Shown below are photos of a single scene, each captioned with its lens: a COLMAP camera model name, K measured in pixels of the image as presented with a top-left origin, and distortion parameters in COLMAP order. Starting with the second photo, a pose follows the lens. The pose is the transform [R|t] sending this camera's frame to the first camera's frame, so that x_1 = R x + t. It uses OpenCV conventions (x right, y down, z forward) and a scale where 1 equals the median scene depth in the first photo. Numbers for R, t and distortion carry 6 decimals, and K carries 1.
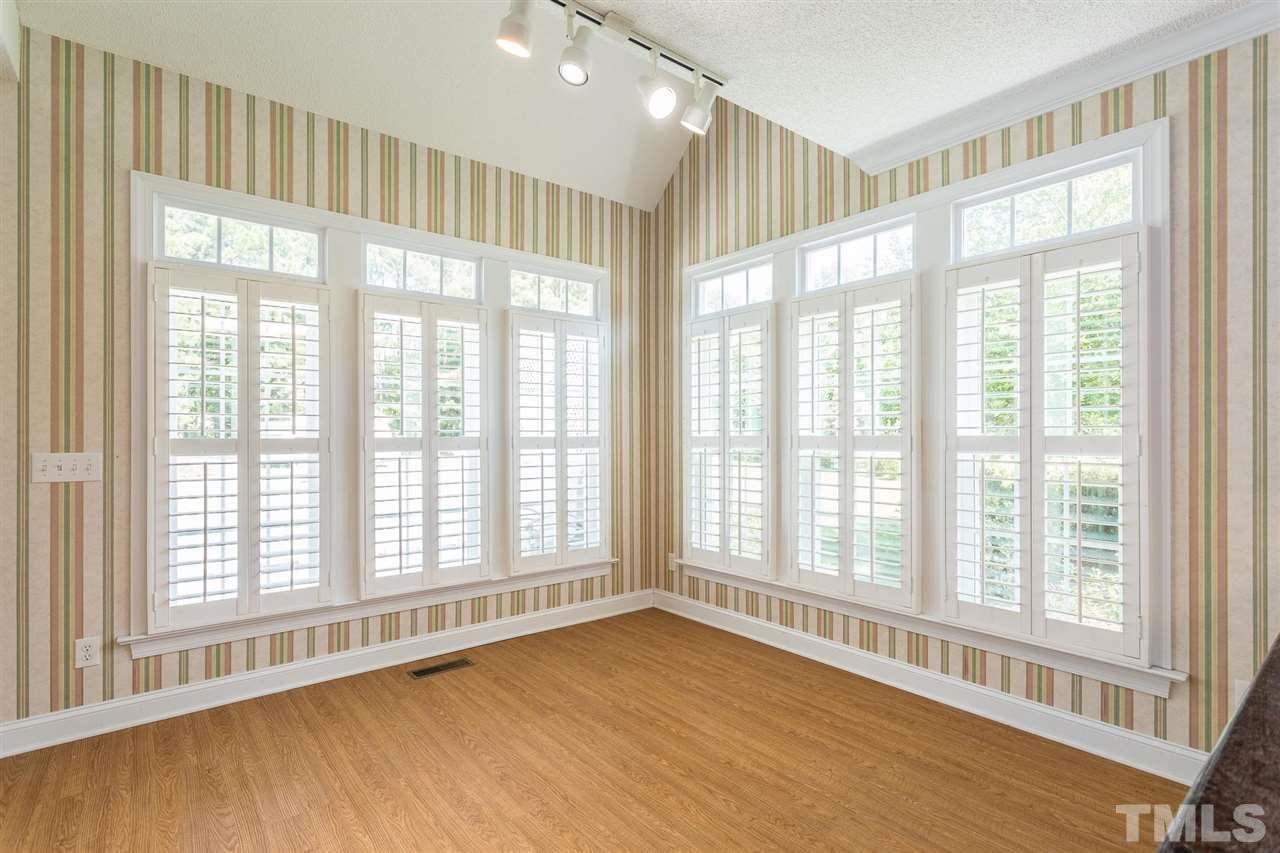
lens RADIAL K [[614.9, 0, 634.1], [0, 614.9, 430.2], [0, 0, 1]] dist [0.000892, -0.000951]
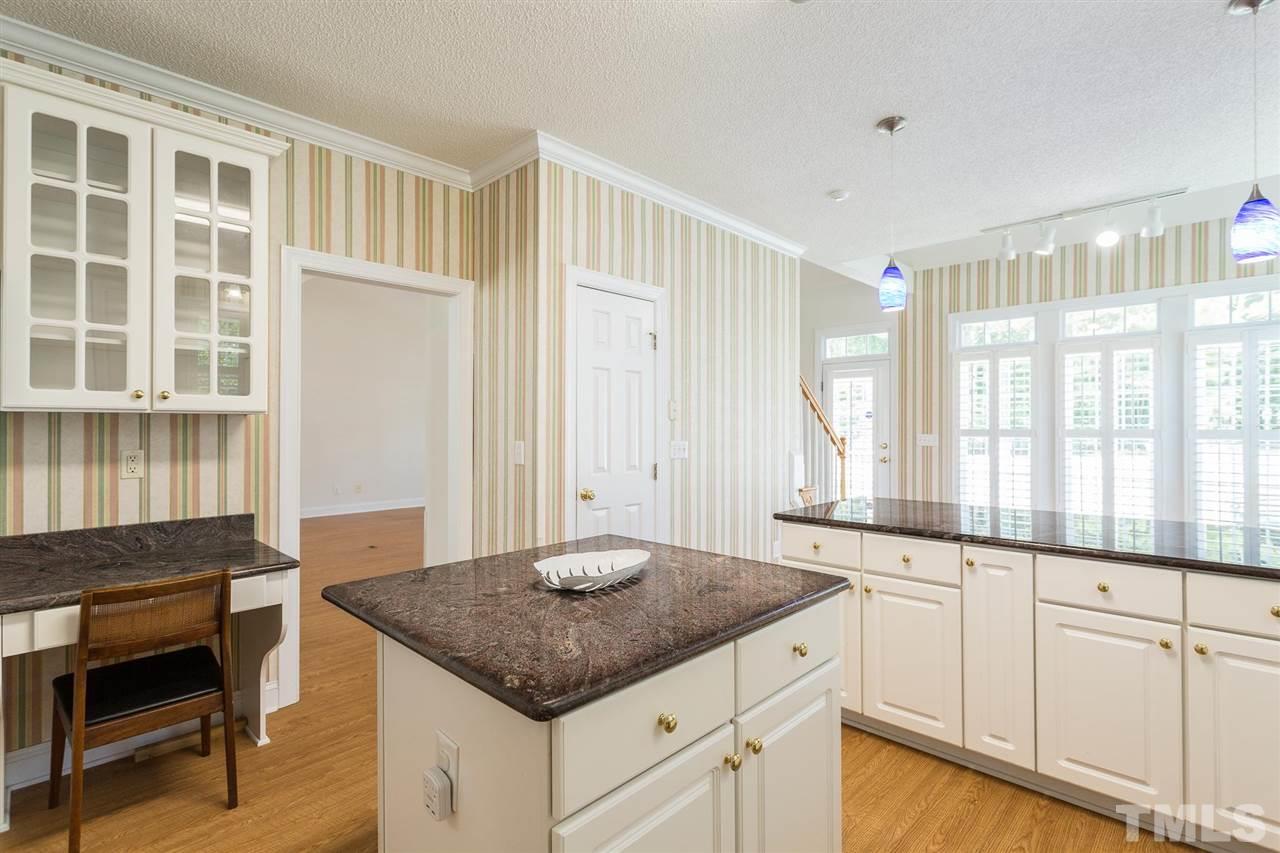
lens RADIAL K [[614.9, 0, 634.1], [0, 614.9, 430.2], [0, 0, 1]] dist [0.000892, -0.000951]
pose [[0.110475, 0.009173, -0.993837, 1.216036], [0.004989, 0.999940, 0.009784, -0.009081], [0.993866, -0.006039, 0.110422, -0.391972]]
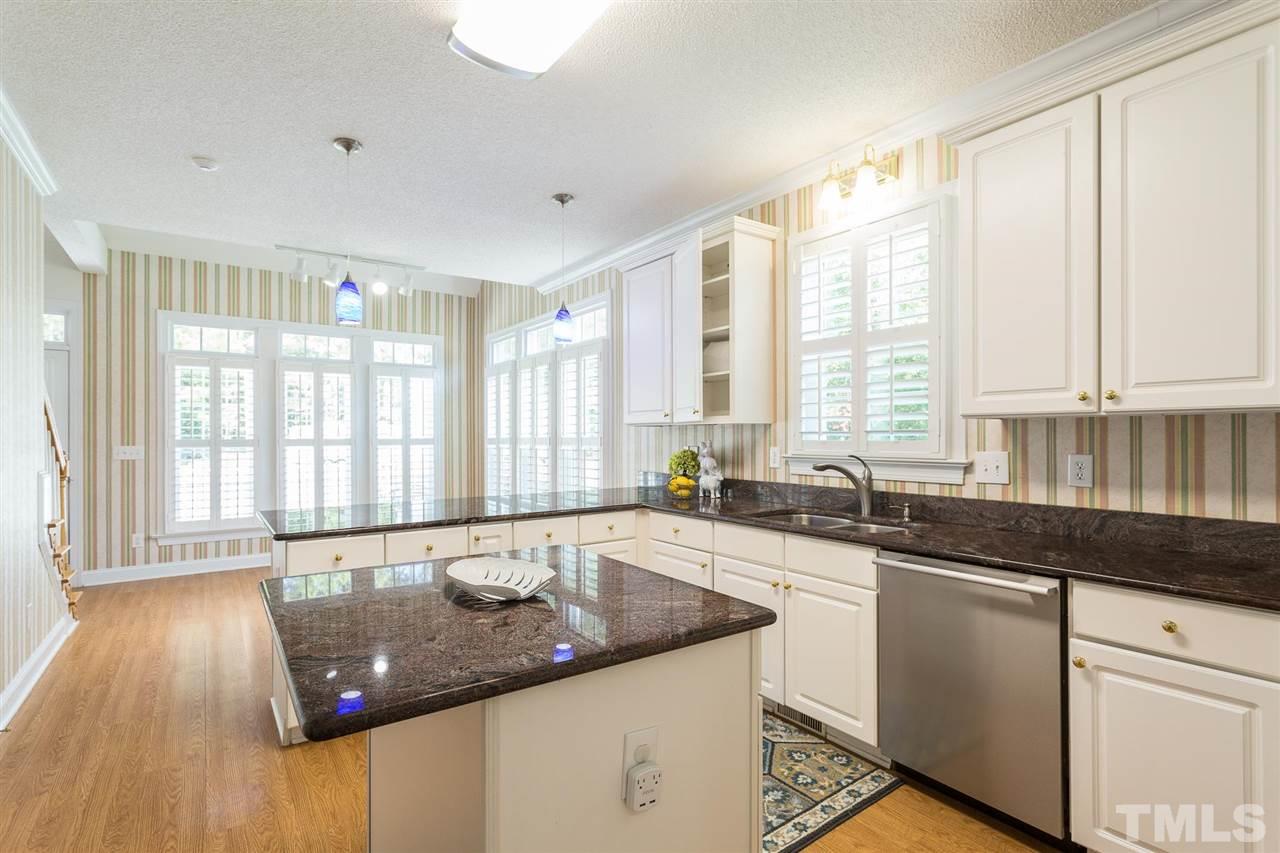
lens RADIAL K [[614.9, 0, 634.1], [0, 614.9, 430.2], [0, 0, 1]] dist [0.000892, -0.000951]
pose [[0.997911, -0.002063, -0.064565, 0.818347], [0.002017, 0.999998, -0.000772, -0.011232], [0.064566, 0.000640, 0.997913, -0.859526]]
